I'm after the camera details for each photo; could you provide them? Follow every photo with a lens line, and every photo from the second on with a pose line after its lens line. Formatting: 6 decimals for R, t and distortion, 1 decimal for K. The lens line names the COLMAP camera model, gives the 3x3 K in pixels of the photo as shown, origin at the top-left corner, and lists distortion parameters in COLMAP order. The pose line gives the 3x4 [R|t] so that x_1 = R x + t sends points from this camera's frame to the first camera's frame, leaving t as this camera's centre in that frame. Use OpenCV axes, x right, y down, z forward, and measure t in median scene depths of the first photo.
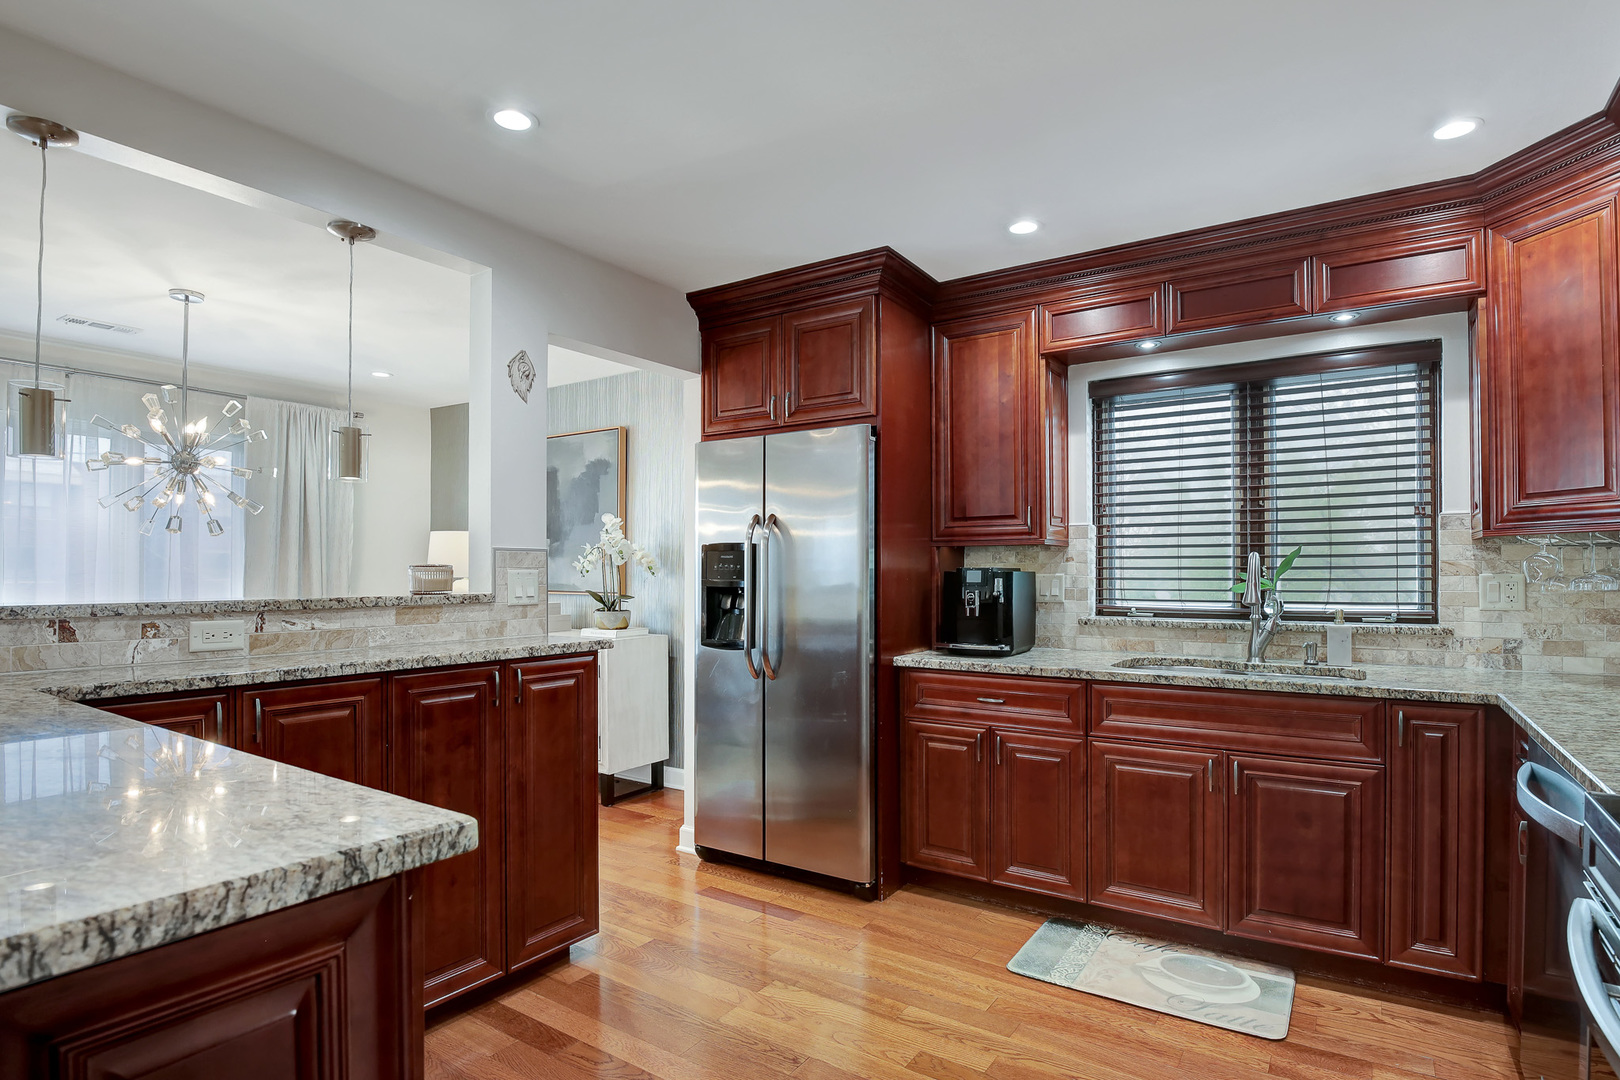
lens RADIAL K [[828.0, 0, 812.5], [0, 828.0, 563.5], [0, 0, 1]] dist [0.000763, 0.000009]
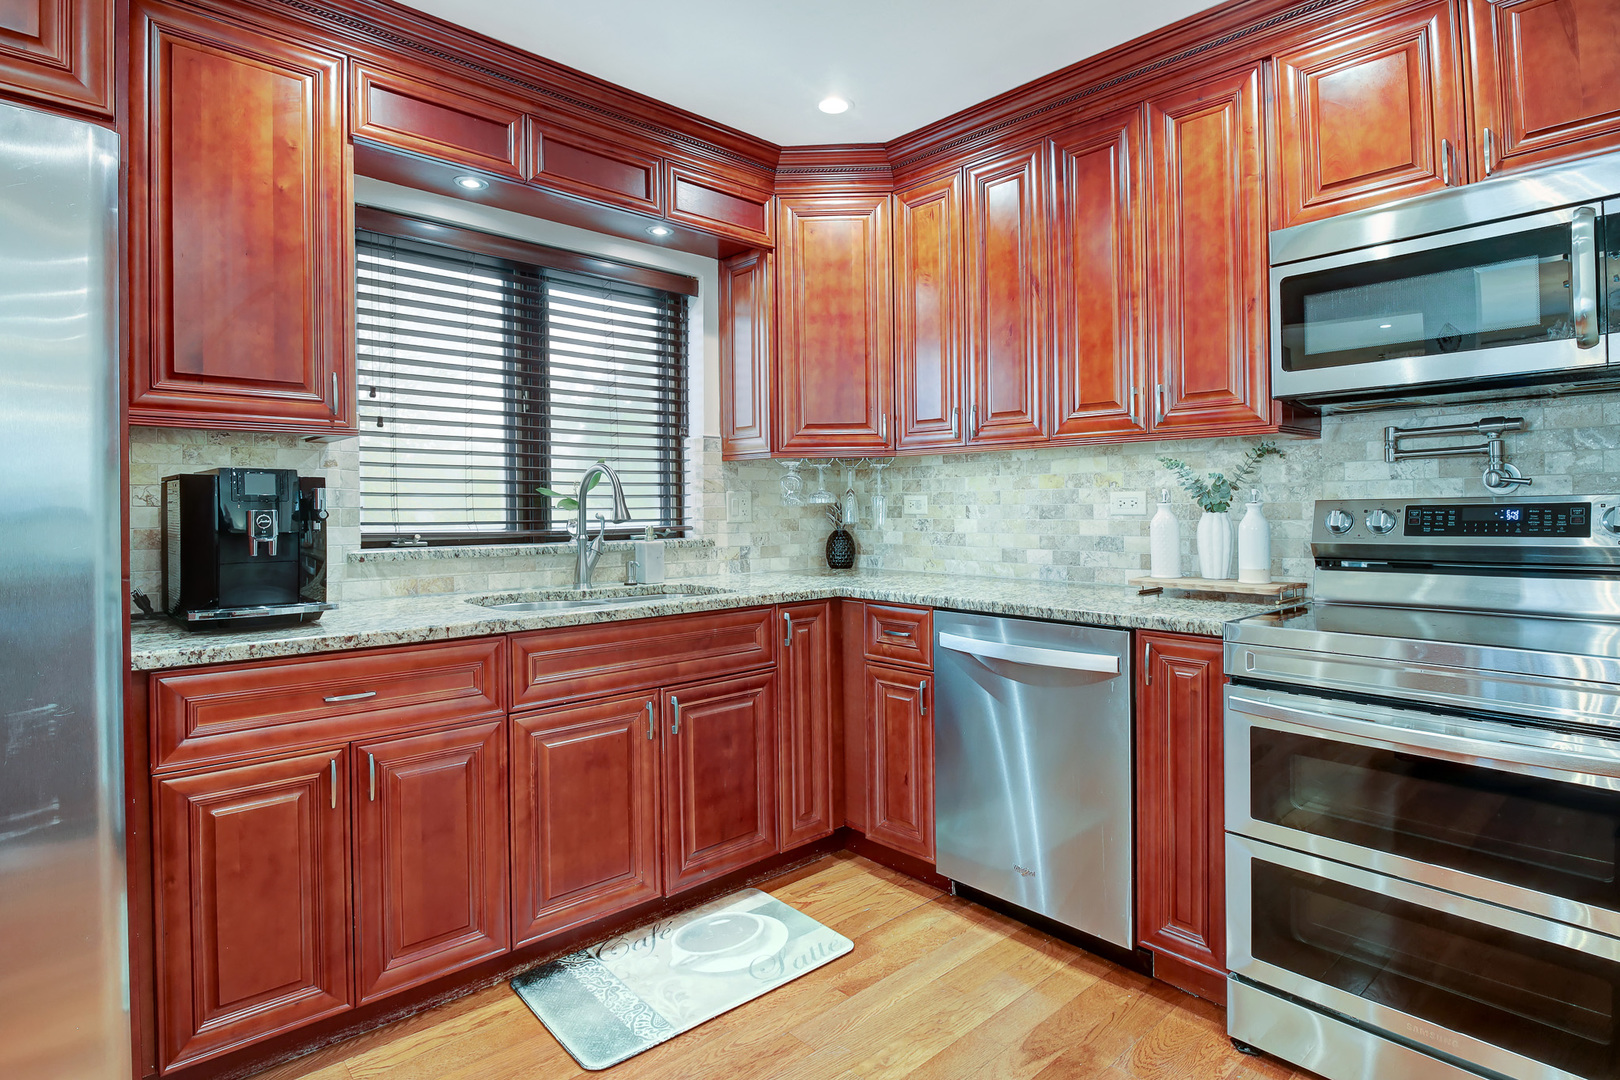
lens RADIAL K [[861.0, 0, 810.0], [0, 861.0, 540.0], [0, 0, 1]] dist [-0.065783, 0.000435]
pose [[0.213153, -0.034788, 0.976399, -0.235708], [-0.009694, 0.999241, 0.037718, 0.023947], [-0.976971, -0.017505, 0.212654, 0.447904]]
